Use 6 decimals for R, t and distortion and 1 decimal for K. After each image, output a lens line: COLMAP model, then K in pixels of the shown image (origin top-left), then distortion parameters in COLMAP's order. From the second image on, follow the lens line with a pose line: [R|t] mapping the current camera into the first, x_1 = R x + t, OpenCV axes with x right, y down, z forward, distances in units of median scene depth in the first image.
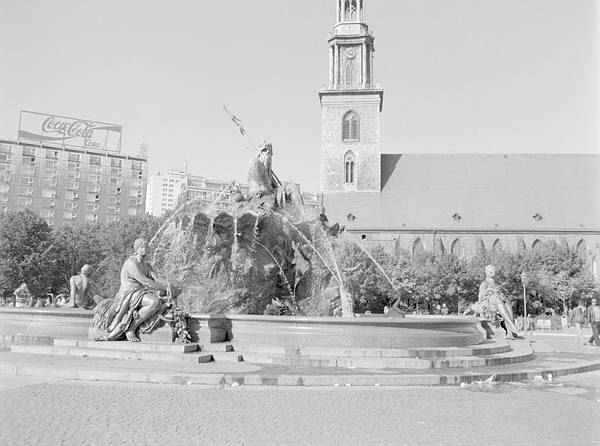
lens RADIAL K [[558.8, 0, 300.0], [0, 558.8, 223.0], [0, 0, 1]] dist [-0.075049, -0.021293]
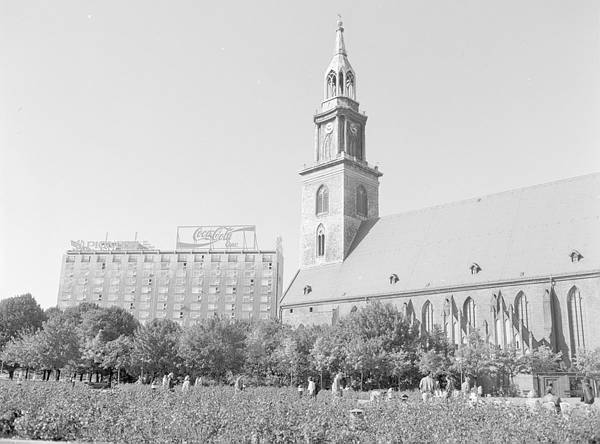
lens RADIAL K [[558.8, 0, 300.0], [0, 558.8, 222.0], [0, 0, 1]] dist [-0.075049, -0.021293]
pose [[0.816188, -0.161810, -0.554667, 0.446590], [0.079891, 0.982369, -0.169022, 0.025076], [0.572237, 0.093640, 0.814725, 0.109934]]
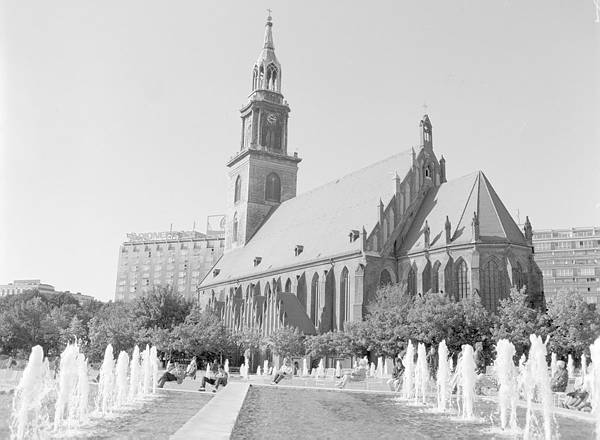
lens RADIAL K [[540.8, 0, 299.2], [0, 540.8, 227.2], [0, 0, 1]] dist [-0.082784, 0.000108]
pose [[0.631032, -0.175119, -0.755732, 0.694915], [0.098690, 0.984394, -0.145700, 0.048404], [0.769453, 0.017358, 0.638467, 0.300491]]
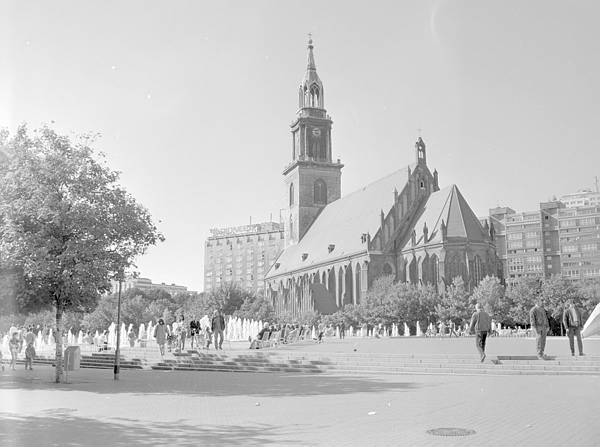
lens RADIAL K [[558.8, 0, 300.0], [0, 558.8, 223.5], [0, 0, 1]] dist [-0.075049, -0.021293]
pose [[0.486881, -0.184478, -0.853765, 0.875516], [0.141636, 0.981181, -0.131239, 0.048534], [0.861908, -0.057026, 0.503847, 0.255358]]
